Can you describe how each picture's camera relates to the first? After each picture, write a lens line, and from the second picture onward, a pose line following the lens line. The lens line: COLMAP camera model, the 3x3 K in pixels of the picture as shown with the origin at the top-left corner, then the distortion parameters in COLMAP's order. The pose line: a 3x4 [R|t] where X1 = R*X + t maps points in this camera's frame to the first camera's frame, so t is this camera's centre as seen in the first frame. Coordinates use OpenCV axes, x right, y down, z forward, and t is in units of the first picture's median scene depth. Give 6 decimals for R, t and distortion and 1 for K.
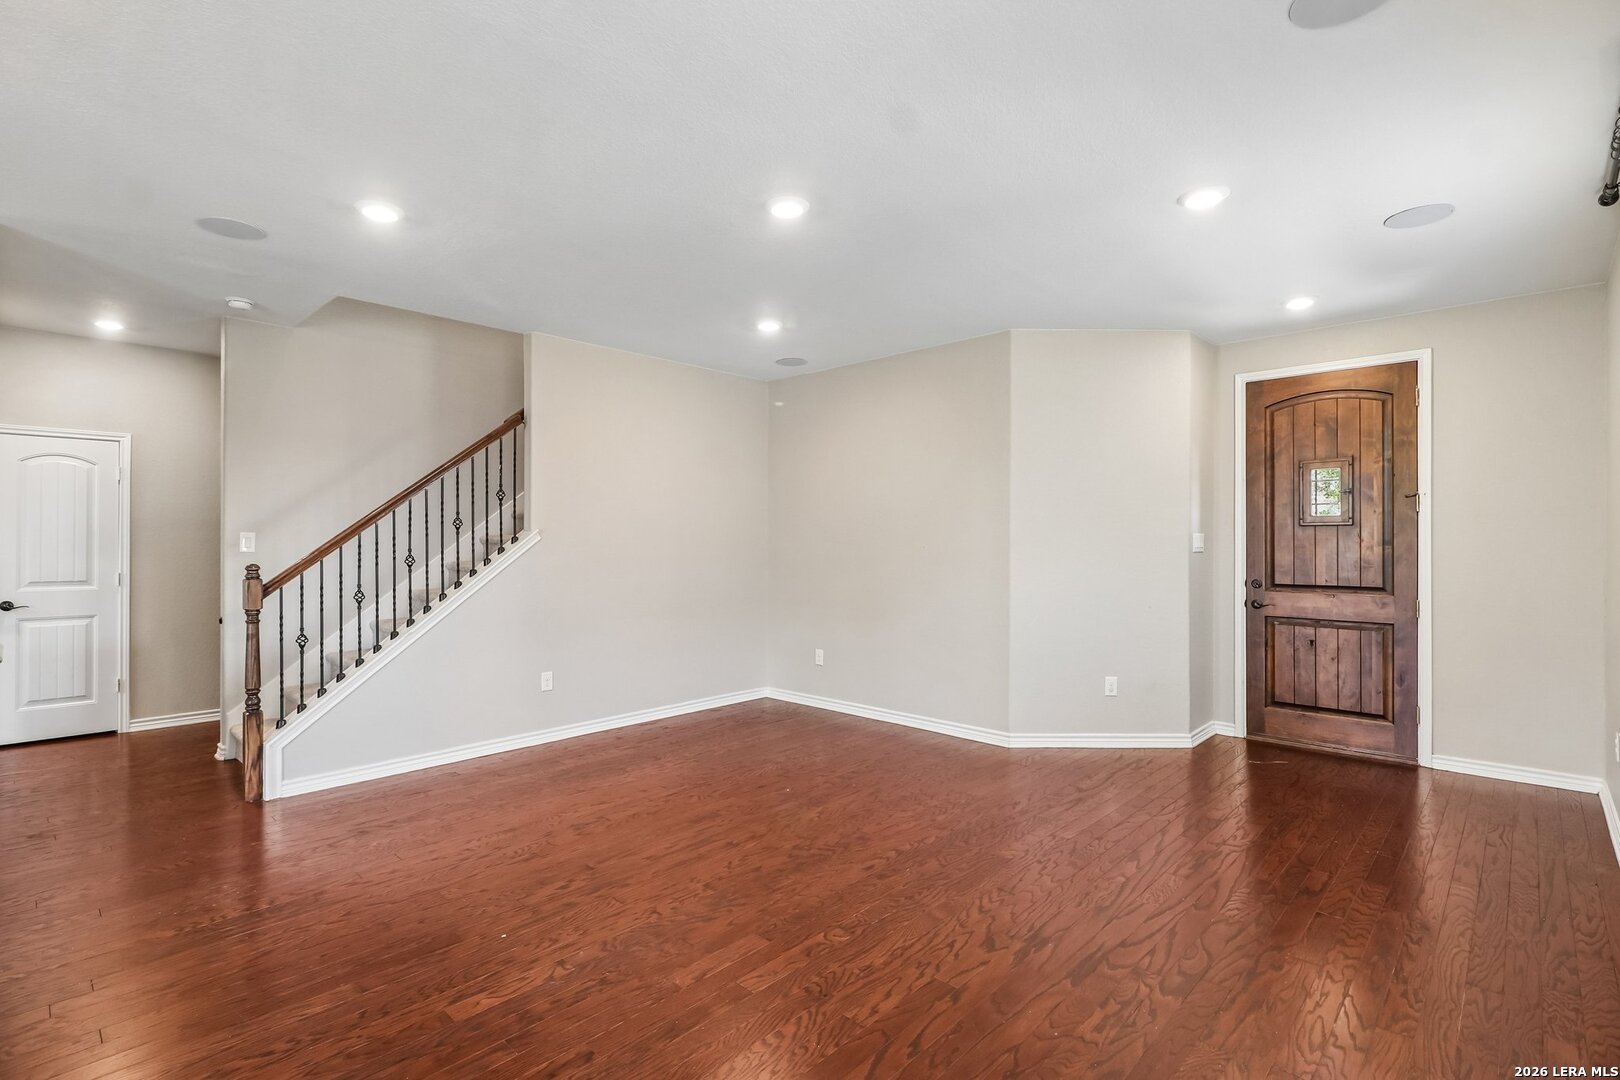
lens RADIAL K [[753.2, 0, 794.1], [0, 753.2, 540.9], [0, 0, 1]] dist [0.004882, -0.000502]
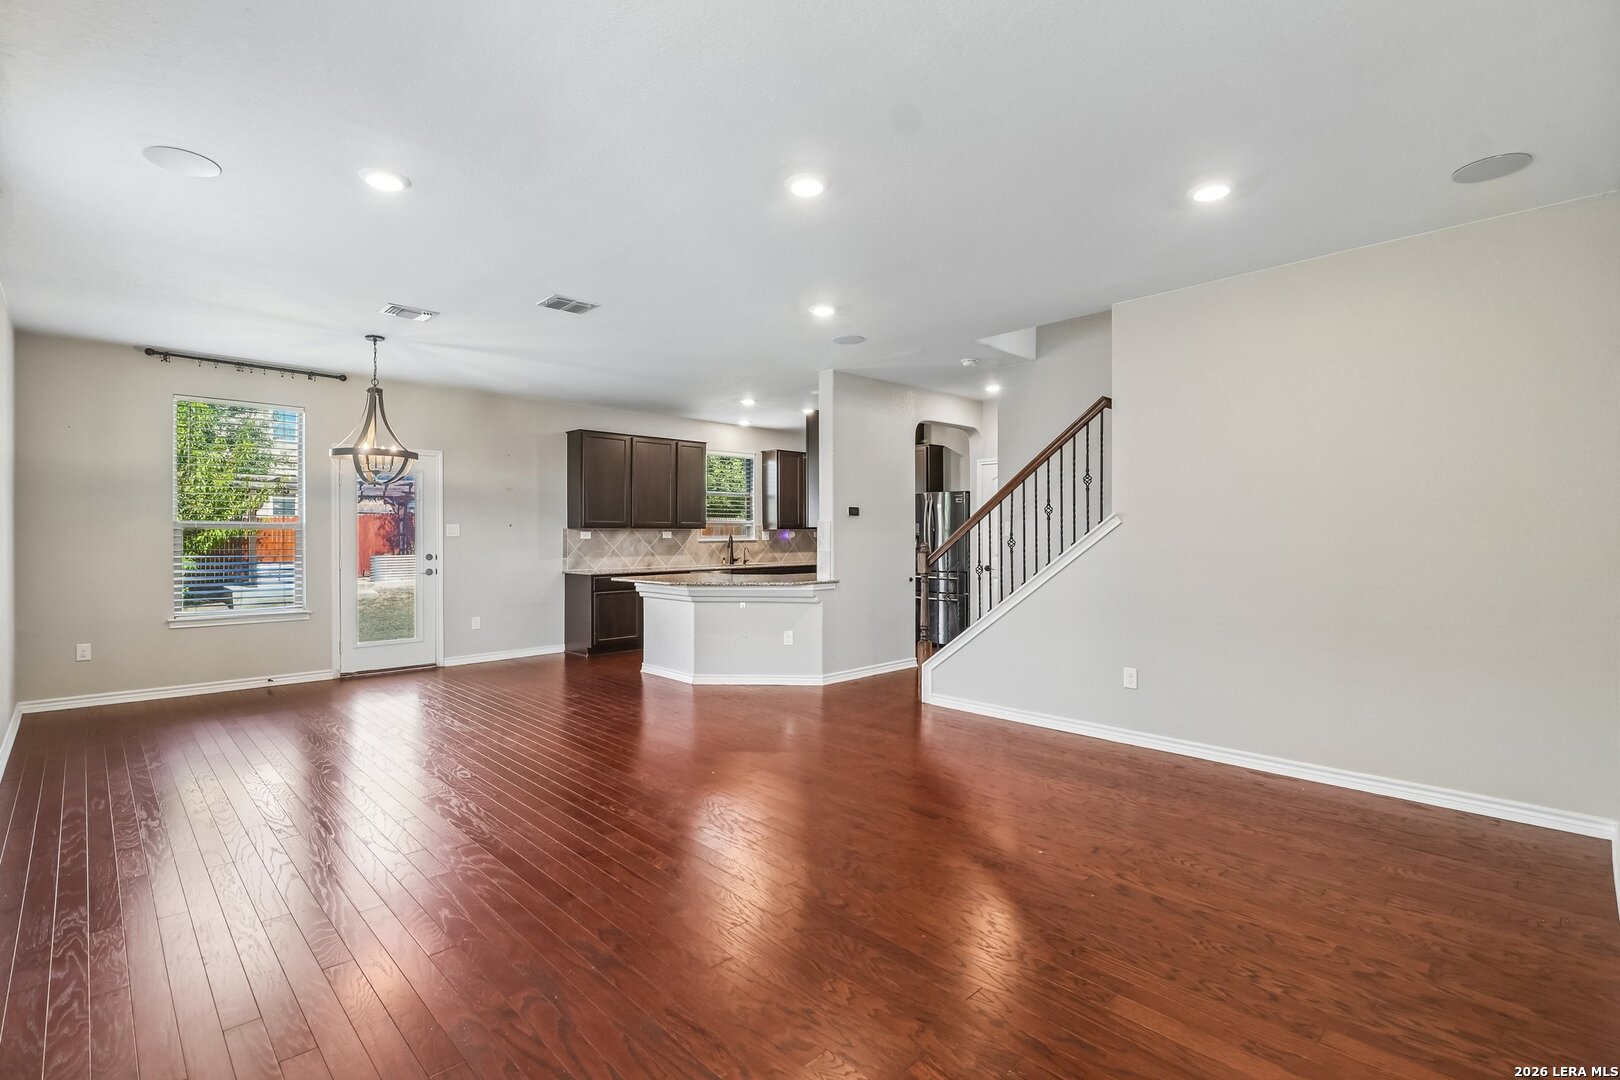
lens RADIAL K [[737.7, 0, 803.4], [0, 737.7, 533.5], [0, 0, 1]] dist [-0.001390, -0.001180]
pose [[-0.030727, -0.000762, -0.999528, 0.616396], [0.000539, 1.000000, -0.000779, 0.009539], [0.999528, -0.000563, -0.030727, 0.655691]]
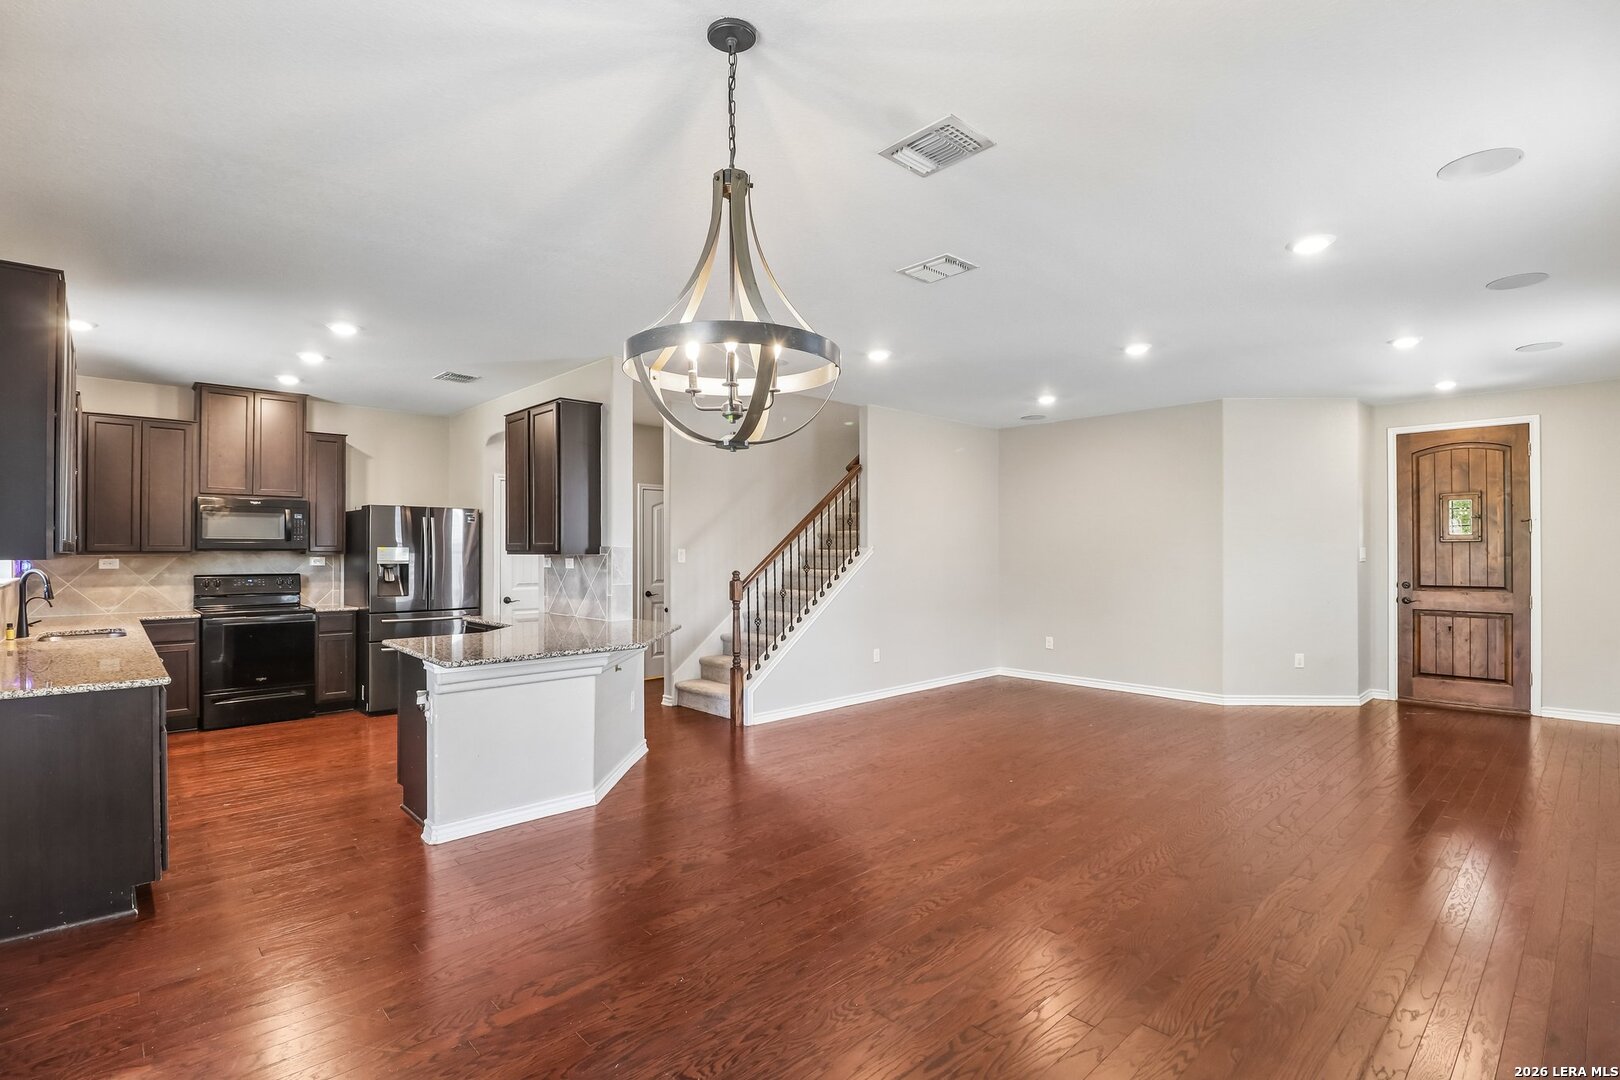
lens RADIAL K [[757.4, 0, 793.9], [0, 757.4, 547.3], [0, 0, 1]] dist [-0.003635, -0.012196]
pose [[0.998184, -0.002846, -0.060174, -0.413565], [0.002650, 0.999991, -0.003340, -0.009153], [0.060183, 0.003175, 0.998182, -0.419067]]
